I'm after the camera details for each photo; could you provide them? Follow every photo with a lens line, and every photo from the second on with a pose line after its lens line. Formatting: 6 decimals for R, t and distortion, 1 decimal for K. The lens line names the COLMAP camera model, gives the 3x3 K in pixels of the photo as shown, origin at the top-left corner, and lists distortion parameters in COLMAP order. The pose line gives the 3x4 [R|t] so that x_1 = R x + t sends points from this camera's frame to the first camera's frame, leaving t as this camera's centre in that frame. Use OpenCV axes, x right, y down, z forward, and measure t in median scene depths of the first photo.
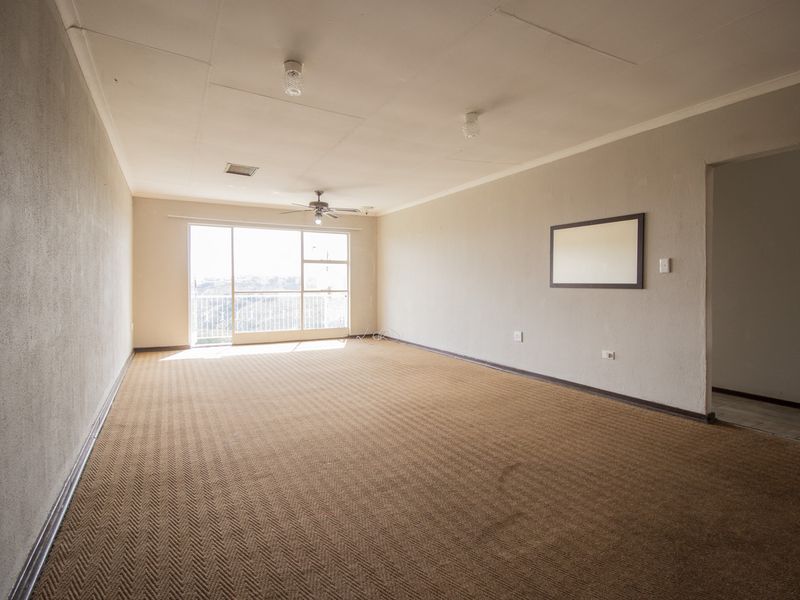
lens RADIAL K [[415.9, 0, 396.7], [0, 415.9, 292.4], [0, 0, 1]] dist [0.003658, -0.015798]
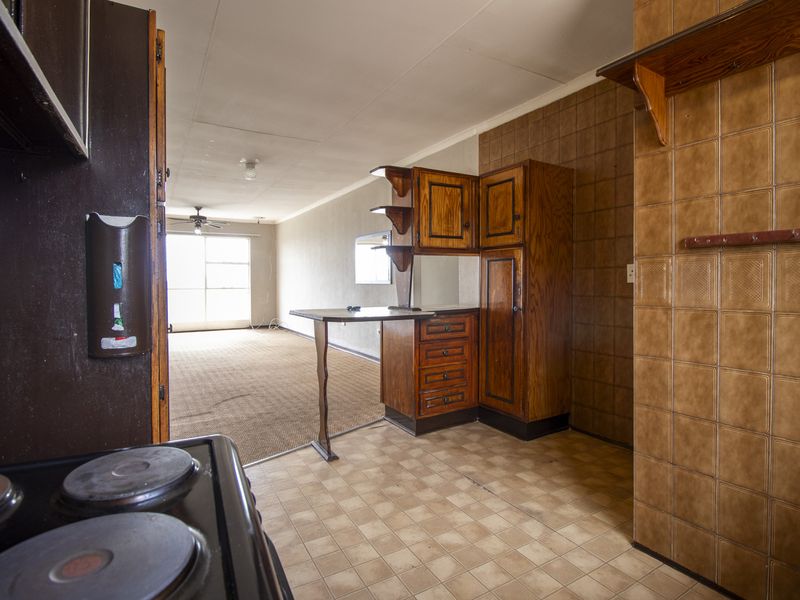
lens RADIAL K [[415.9, 0, 396.7], [0, 415.9, 292.4], [0, 0, 1]] dist [0.003658, -0.015798]
pose [[0.998692, -0.002580, 0.051061, 0.280576], [0.002517, 0.999996, 0.001293, 0.009086], [-0.051064, -0.001163, 0.998695, -0.219054]]
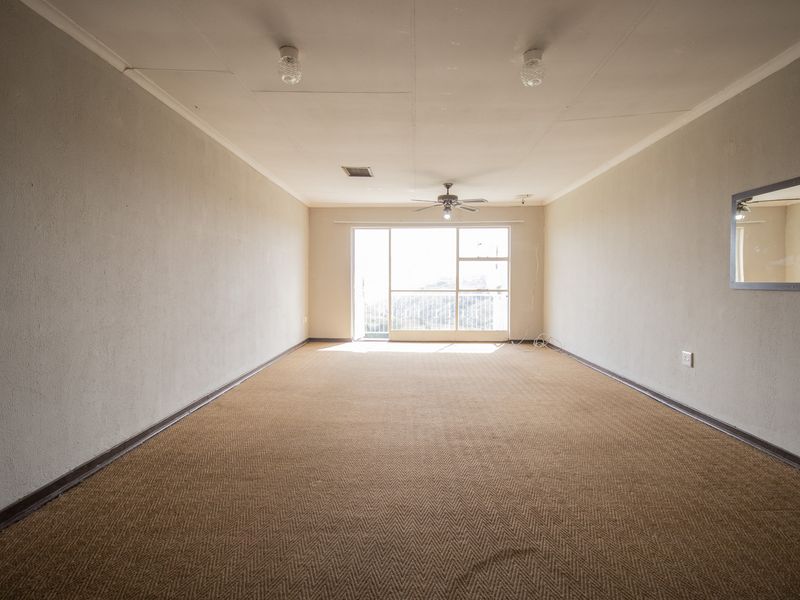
lens RADIAL K [[415.9, 0, 396.7], [0, 415.9, 292.4], [0, 0, 1]] dist [0.003658, -0.015798]
pose [[0.861236, 0.011987, -0.508063, 0.159729], [-0.010486, 0.999928, 0.005816, -0.002605], [0.508097, 0.000319, 0.861300, 0.111977]]
